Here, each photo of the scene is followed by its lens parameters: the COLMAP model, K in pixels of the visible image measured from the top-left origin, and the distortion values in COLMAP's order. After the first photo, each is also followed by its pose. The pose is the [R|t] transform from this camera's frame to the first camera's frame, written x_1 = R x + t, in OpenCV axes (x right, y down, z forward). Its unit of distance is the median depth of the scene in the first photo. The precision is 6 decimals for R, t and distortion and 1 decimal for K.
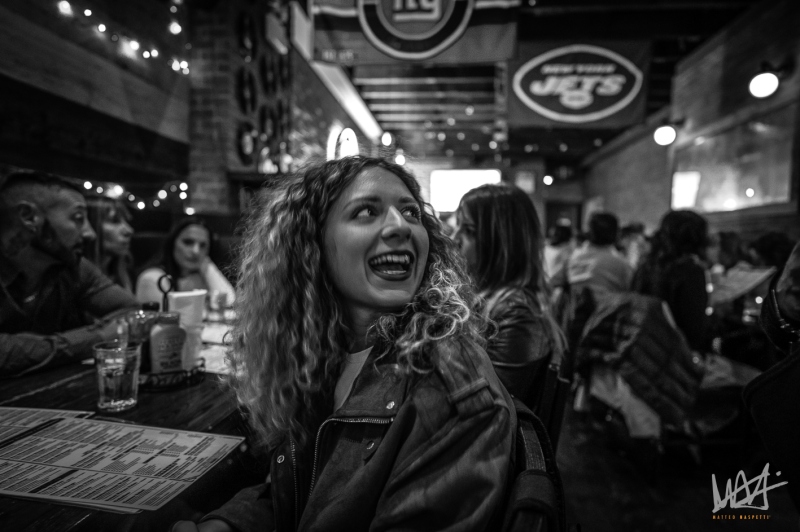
lens RADIAL K [[436.5, 0, 405.1], [0, 436.5, 267.8], [0, 0, 1]] dist [-0.006294, 0.001174]
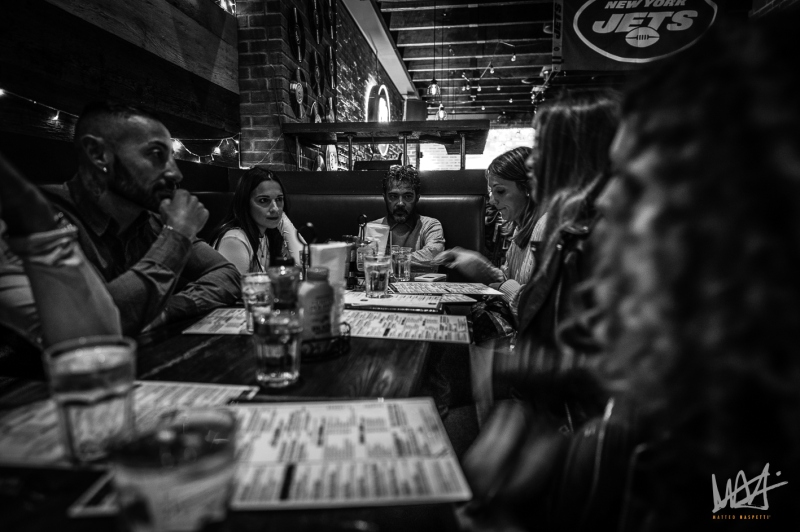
lens RADIAL K [[436.5, 0, 400.6], [0, 436.5, 273.0], [0, 0, 1]] dist [-0.006294, 0.001174]
pose [[0.999157, -0.014485, -0.038410, -0.128517], [0.017798, 0.996017, 0.087368, 0.015976], [0.036992, -0.087978, 0.995435, 0.066228]]
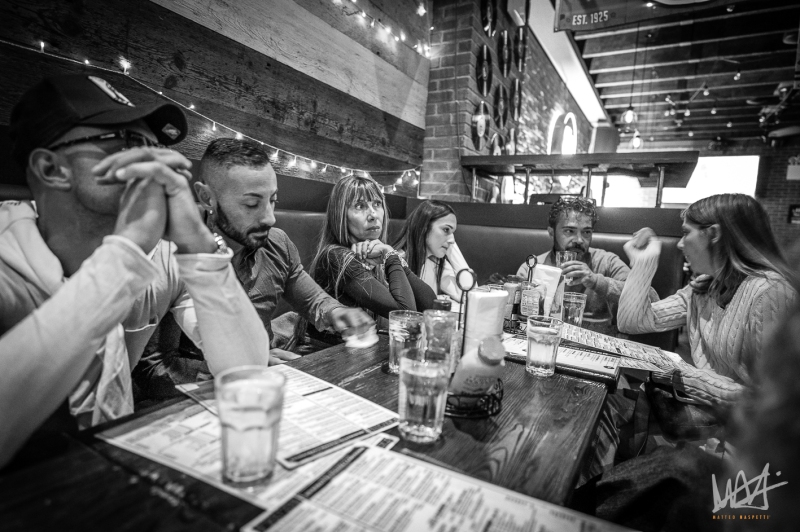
lens RADIAL K [[436.5, 0, 401.7], [0, 436.5, 264.5], [0, 0, 1]] dist [-0.006294, 0.001174]
pose [[0.911557, 0.067880, -0.405531, -0.127965], [-0.065073, 0.997665, 0.020723, 0.000602], [0.405991, 0.007499, 0.913846, 0.088285]]
